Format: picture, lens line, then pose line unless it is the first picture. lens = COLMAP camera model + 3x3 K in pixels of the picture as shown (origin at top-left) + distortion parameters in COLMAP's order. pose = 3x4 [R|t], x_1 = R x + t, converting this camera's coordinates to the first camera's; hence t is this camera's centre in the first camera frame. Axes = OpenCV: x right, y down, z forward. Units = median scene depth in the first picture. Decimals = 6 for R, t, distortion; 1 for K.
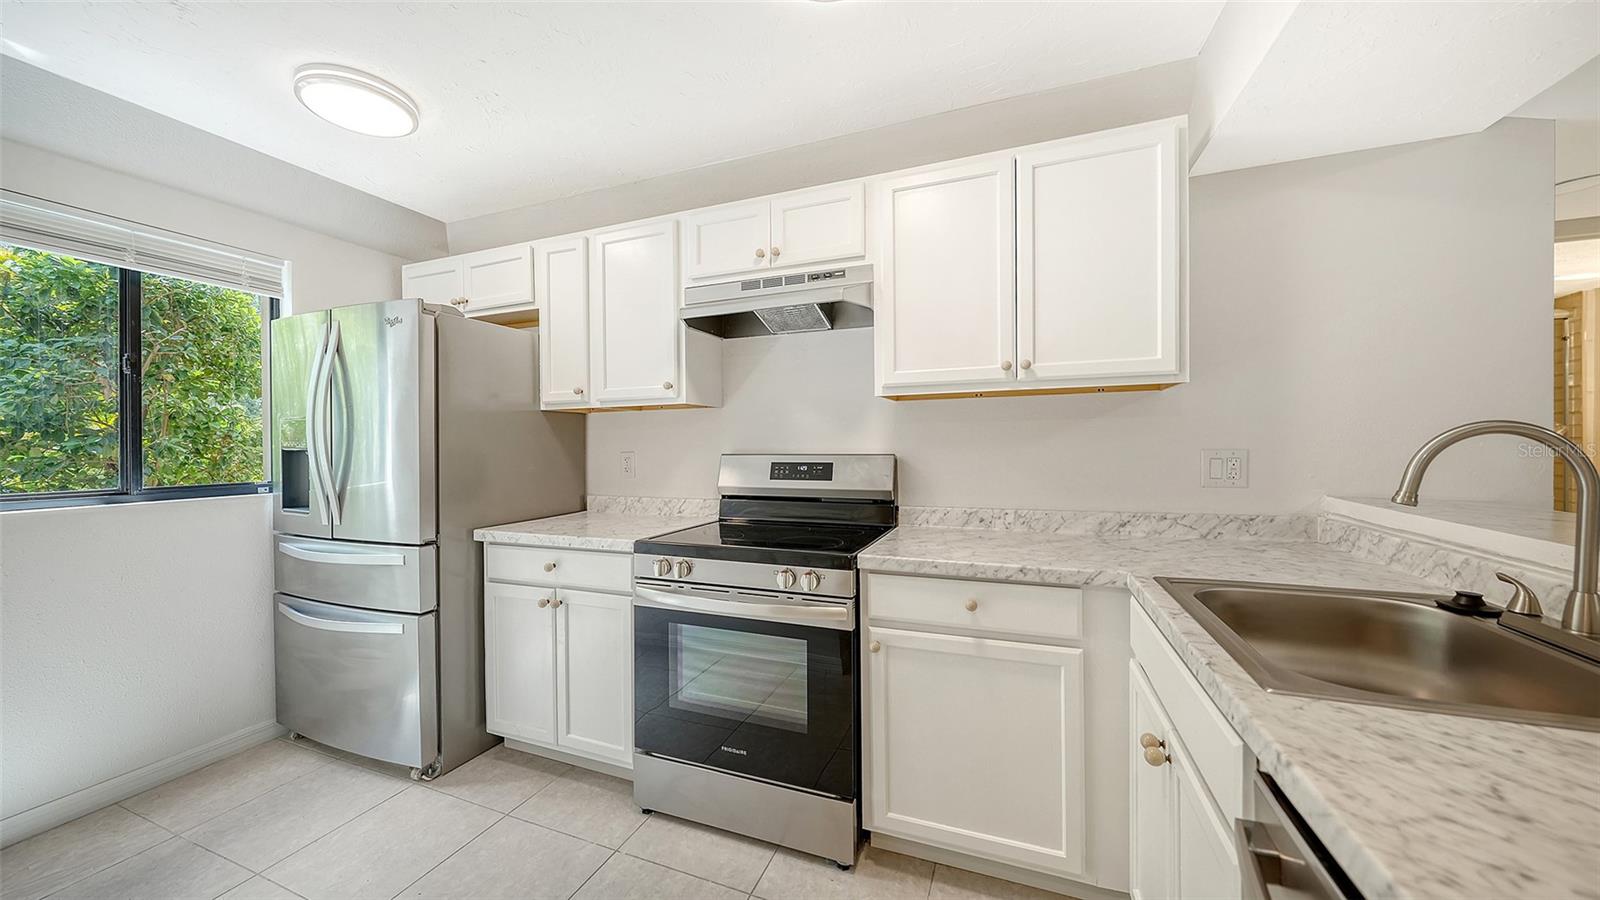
lens RADIAL K [[550.6, 0, 804.5], [0, 550.6, 445.5], [0, 0, 1]] dist [-0.005513, -0.000115]
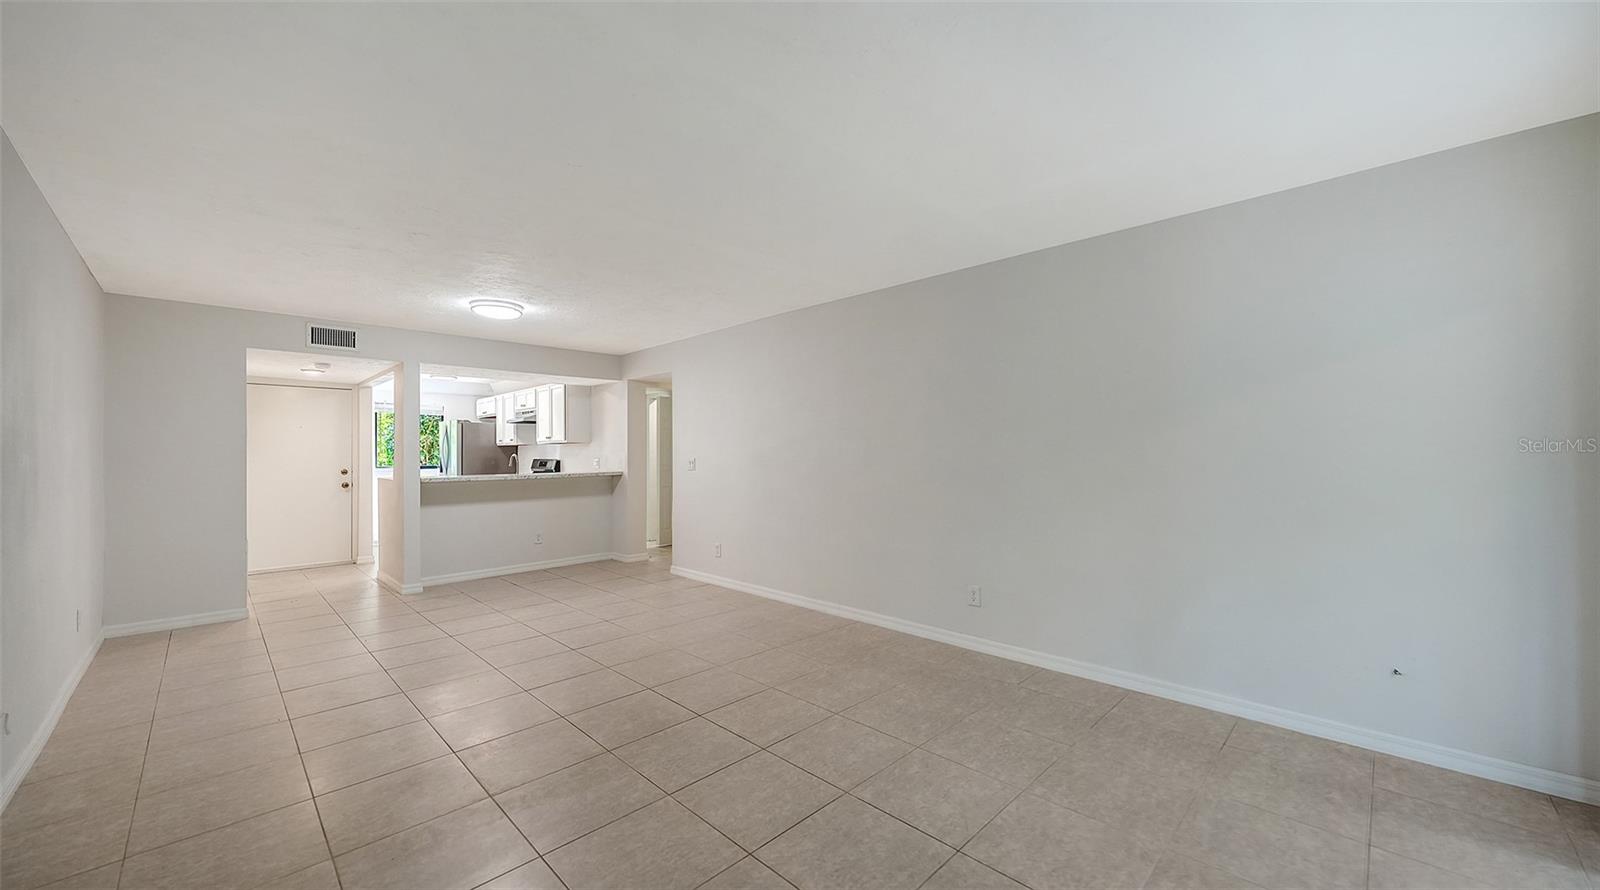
lens RADIAL K [[591.0, 0, 800.0], [0, 591.0, 445.0], [0, 0, 1]] dist [-0.000542, -0.000043]
pose [[0.915973, -0.003951, -0.401221, 3.760357], [-0.001768, 0.999902, -0.013882, -0.030142], [0.401237, 0.013425, 0.915876, -2.216626]]
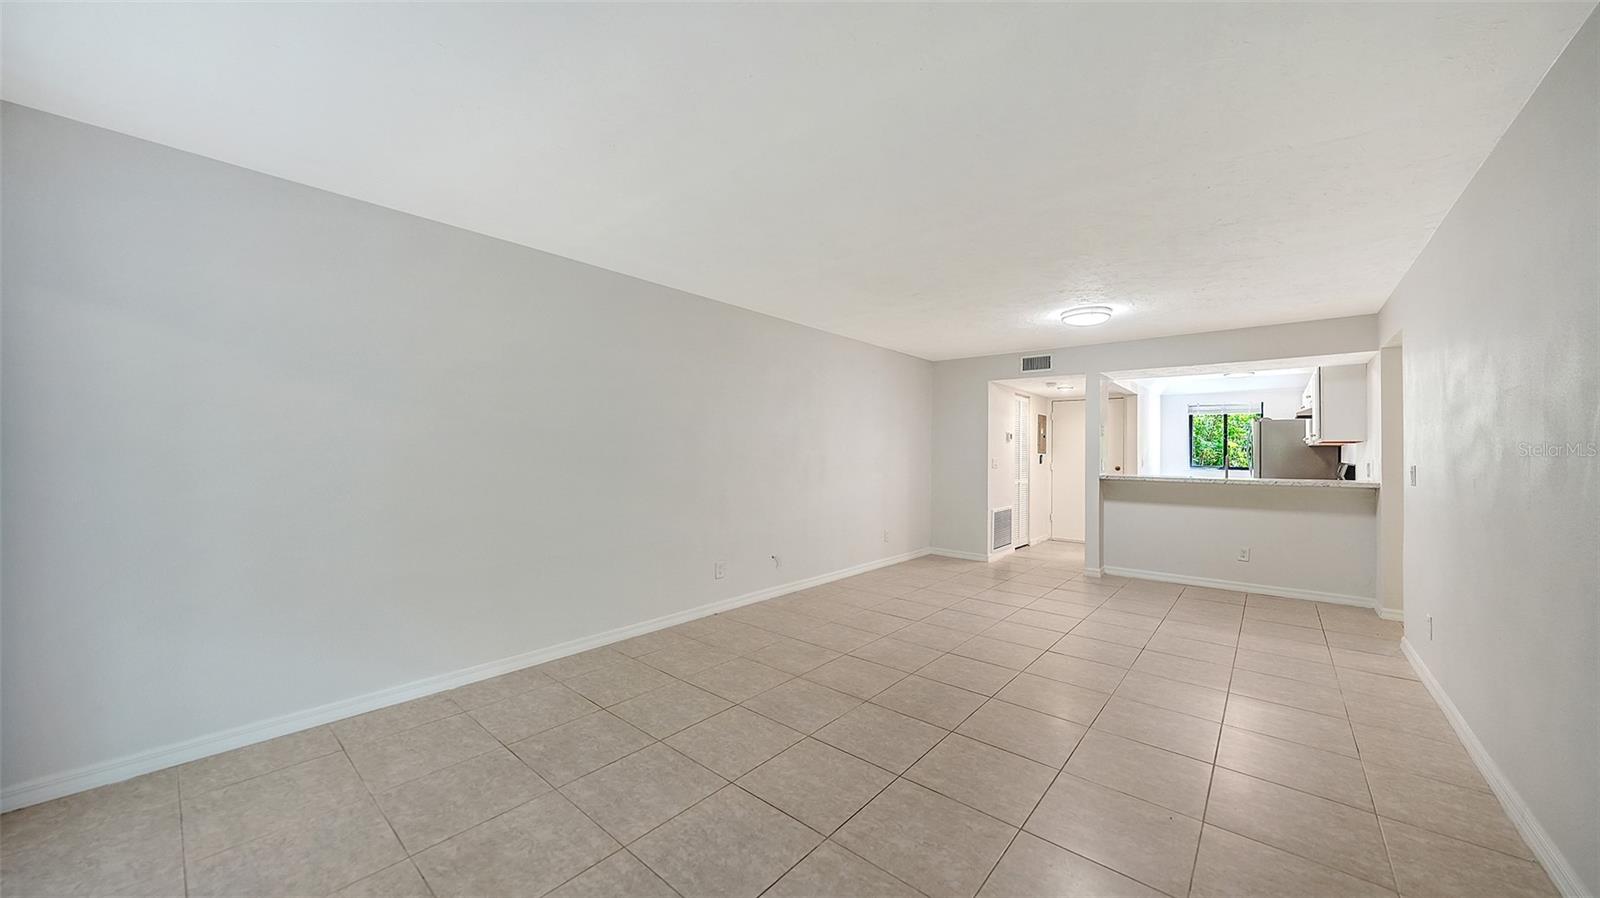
lens RADIAL K [[549.1, 0, 791.8], [0, 549.1, 449.1], [0, 0, 1]] dist [0.000160, -0.000018]
pose [[-0.338695, -0.001303, -0.940895, 4.320171], [-0.009077, 0.999957, 0.001882, -0.039181], [0.940853, 0.009178, -0.338692, -0.778525]]
